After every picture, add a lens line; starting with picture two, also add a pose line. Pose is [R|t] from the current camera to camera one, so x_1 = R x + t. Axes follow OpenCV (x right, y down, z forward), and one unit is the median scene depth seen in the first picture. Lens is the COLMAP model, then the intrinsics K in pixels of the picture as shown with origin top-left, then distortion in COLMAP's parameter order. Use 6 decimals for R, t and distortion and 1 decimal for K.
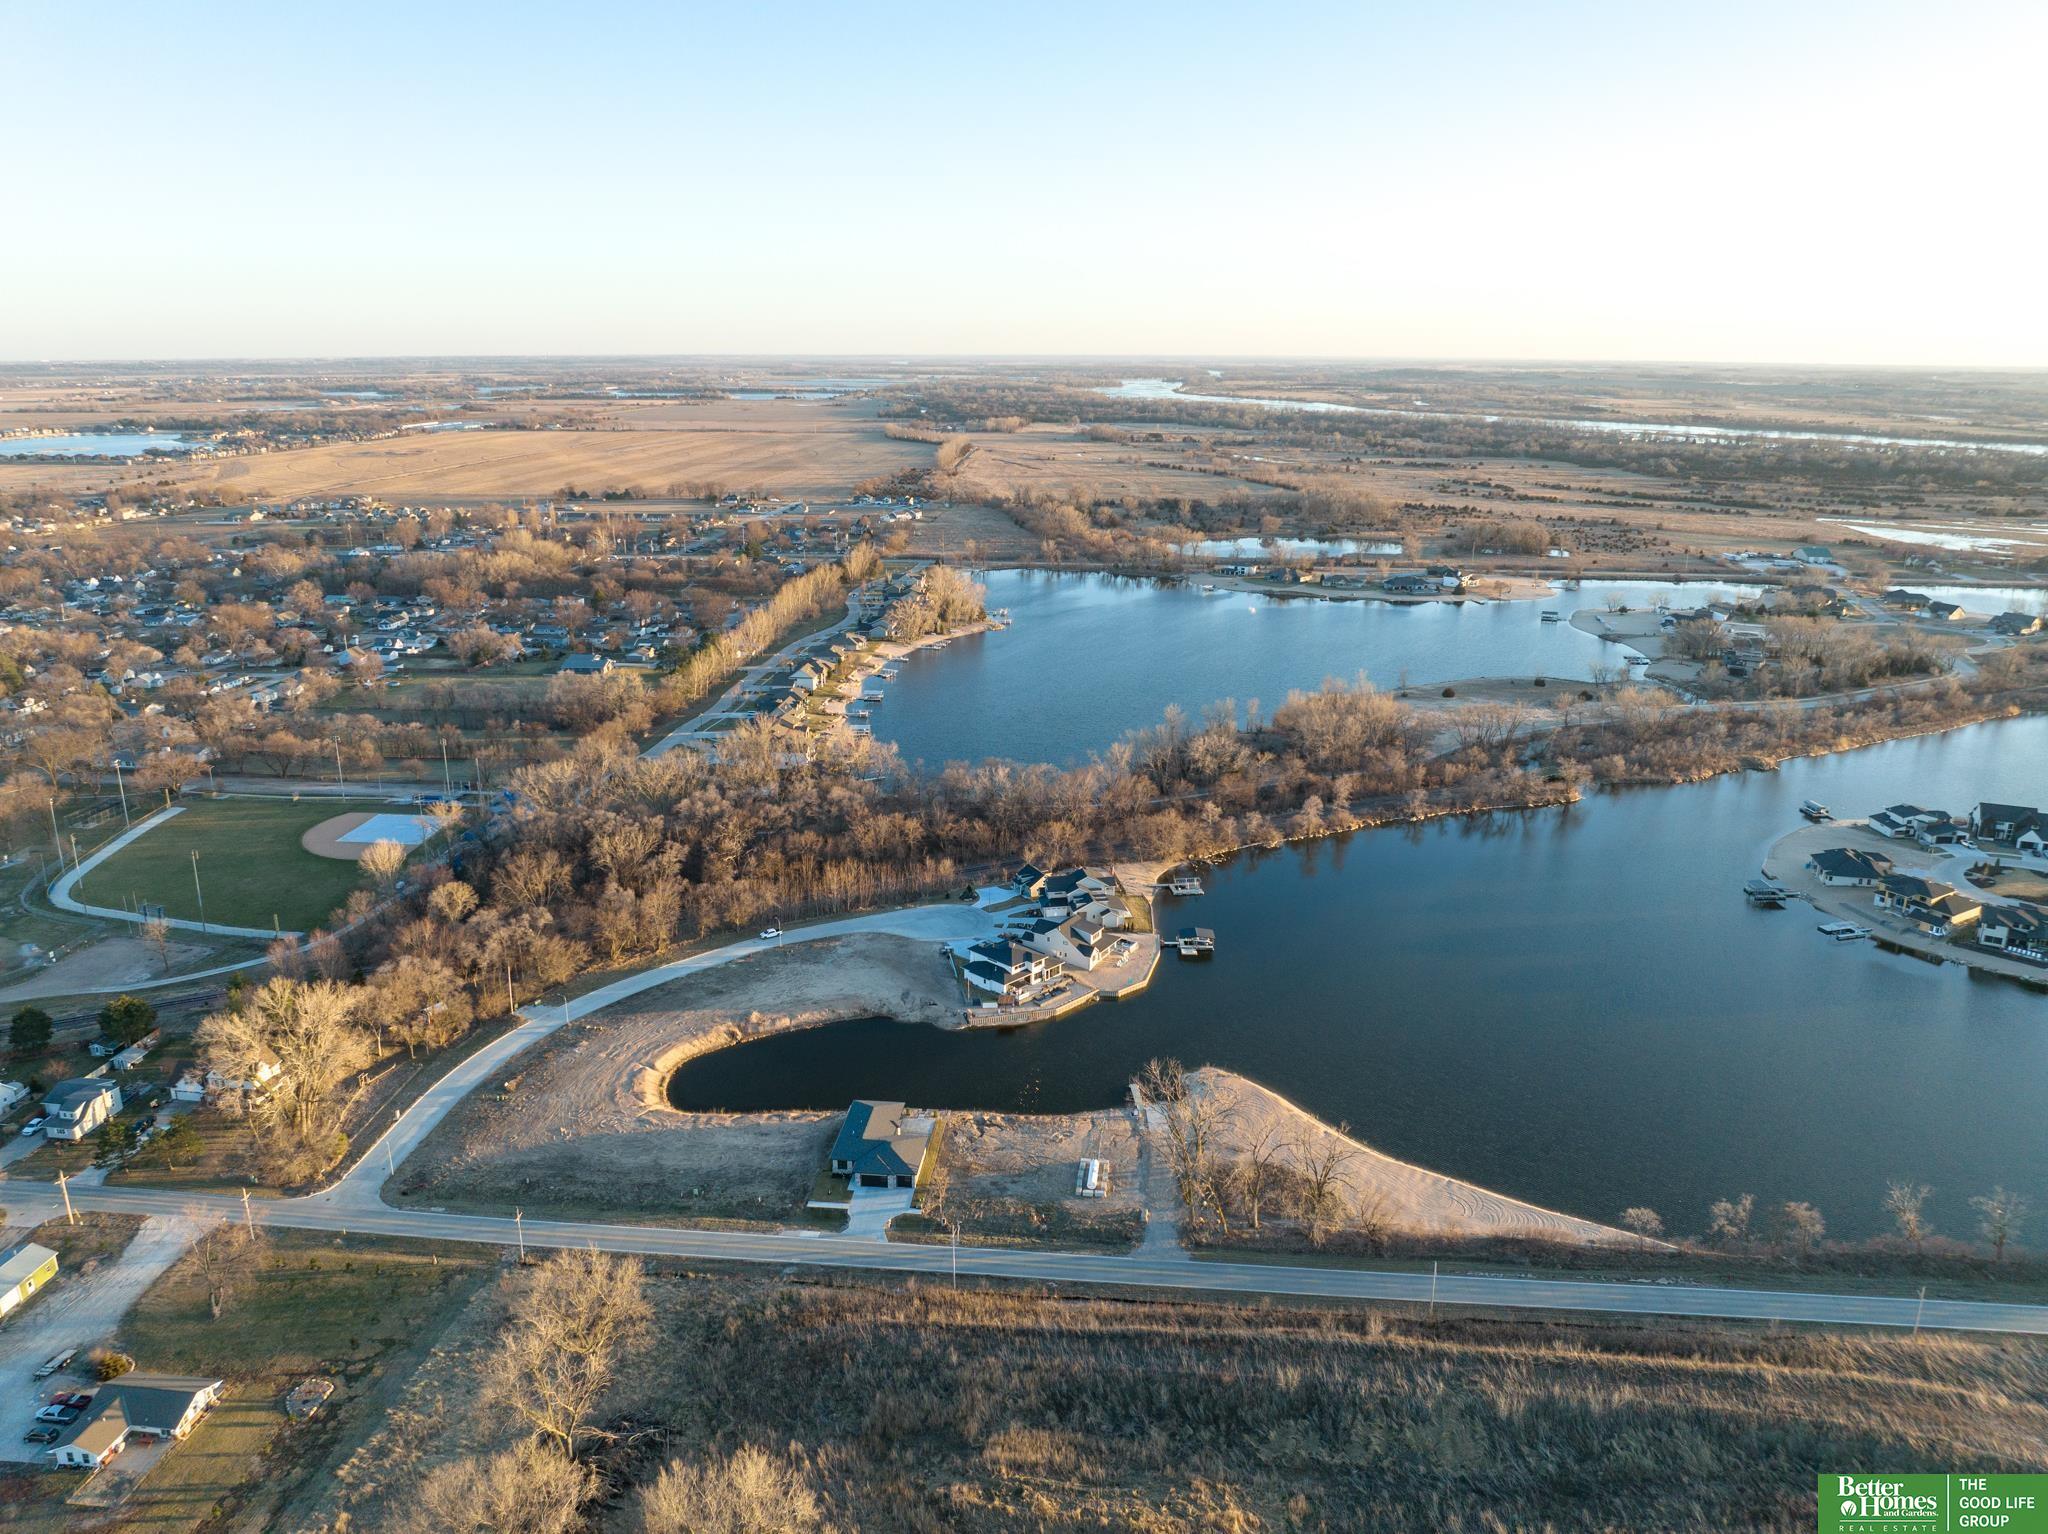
lens RADIAL K [[1448.7, 0, 1016.9], [0, 1448.7, 767.2], [0, 0, 1]] dist [-0.035645, 0.003447]
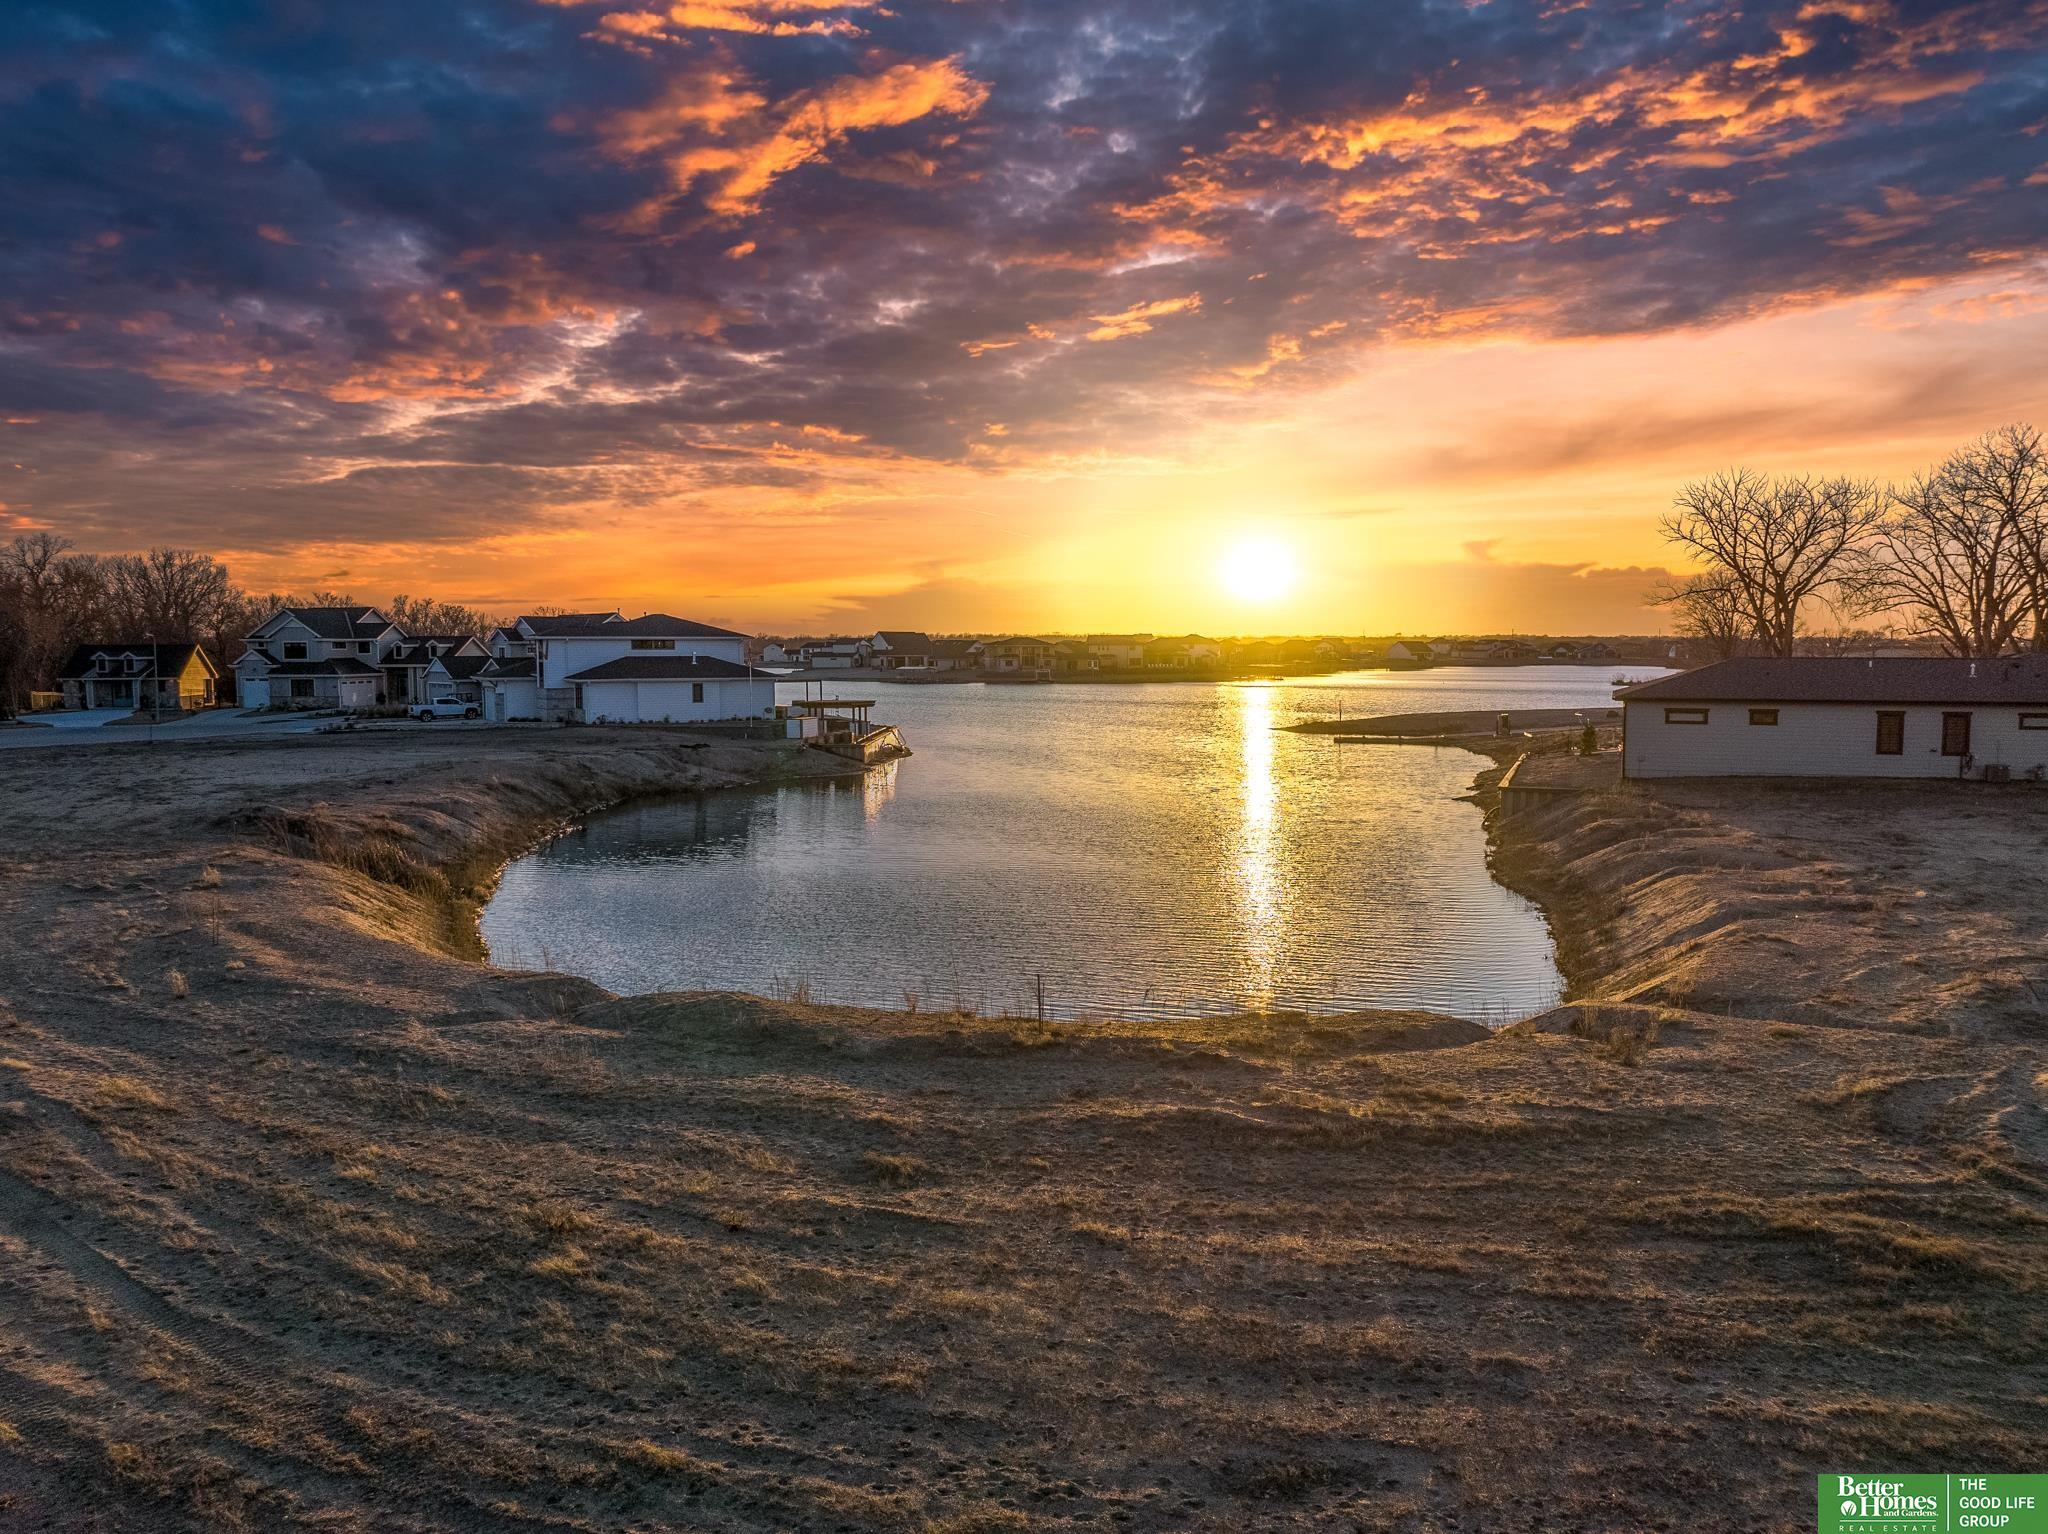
lens RADIAL K [[1448.7, 0, 1022.8], [0, 1448.7, 773.5], [0, 0, 1]] dist [-0.035645, 0.003447]
pose [[0.279767, -0.081257, 0.956623, -0.381550], [0.269459, 0.963007, 0.002995, 0.238412], [-0.921478, 0.256933, 0.291313, 1.124506]]
